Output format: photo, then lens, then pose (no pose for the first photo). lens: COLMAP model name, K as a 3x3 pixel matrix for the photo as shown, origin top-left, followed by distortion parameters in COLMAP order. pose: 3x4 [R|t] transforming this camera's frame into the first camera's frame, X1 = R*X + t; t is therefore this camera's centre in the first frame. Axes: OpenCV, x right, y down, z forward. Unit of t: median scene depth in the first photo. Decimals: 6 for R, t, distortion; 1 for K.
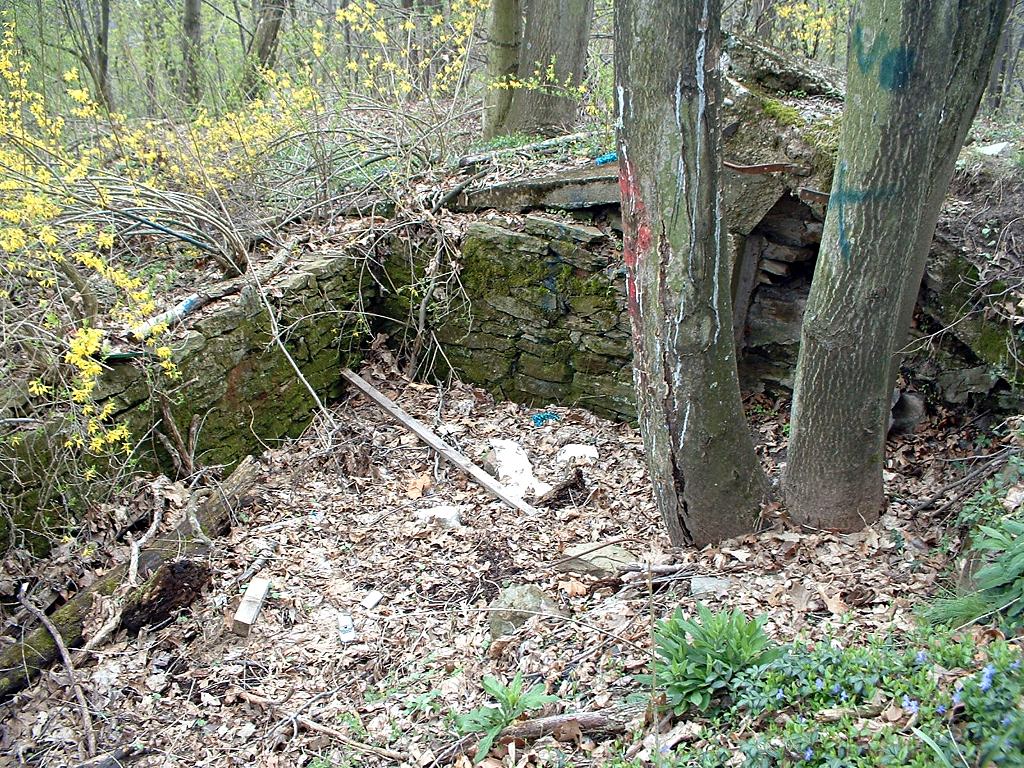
lens RADIAL K [[1159.1, 0, 512.0], [0, 1159.1, 384.0], [0, 0, 1]] dist [-0.238948, 0.142267]
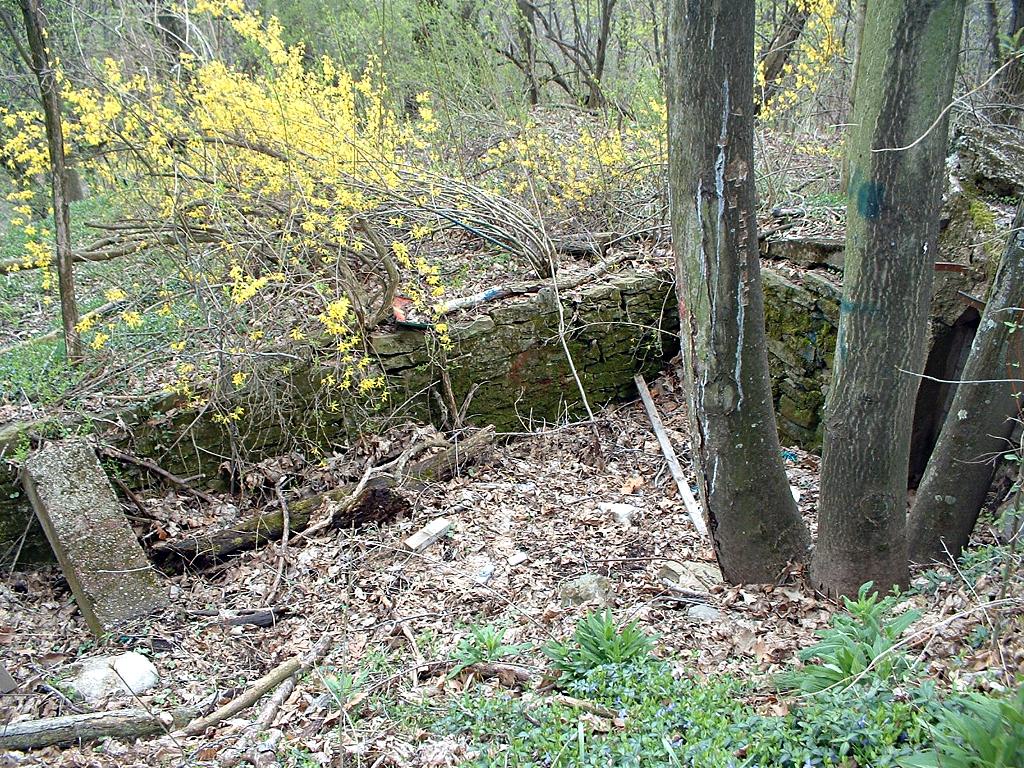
lens RADIAL K [[1159.1, 0, 512.0], [0, 1159.1, 384.0], [0, 0, 1]] dist [-0.238948, 0.142267]
pose [[0.866256, 0.210981, -0.452865, 0.393067], [-0.208729, 0.976391, 0.055616, -0.061567], [0.453907, 0.046349, 0.889843, -0.107093]]
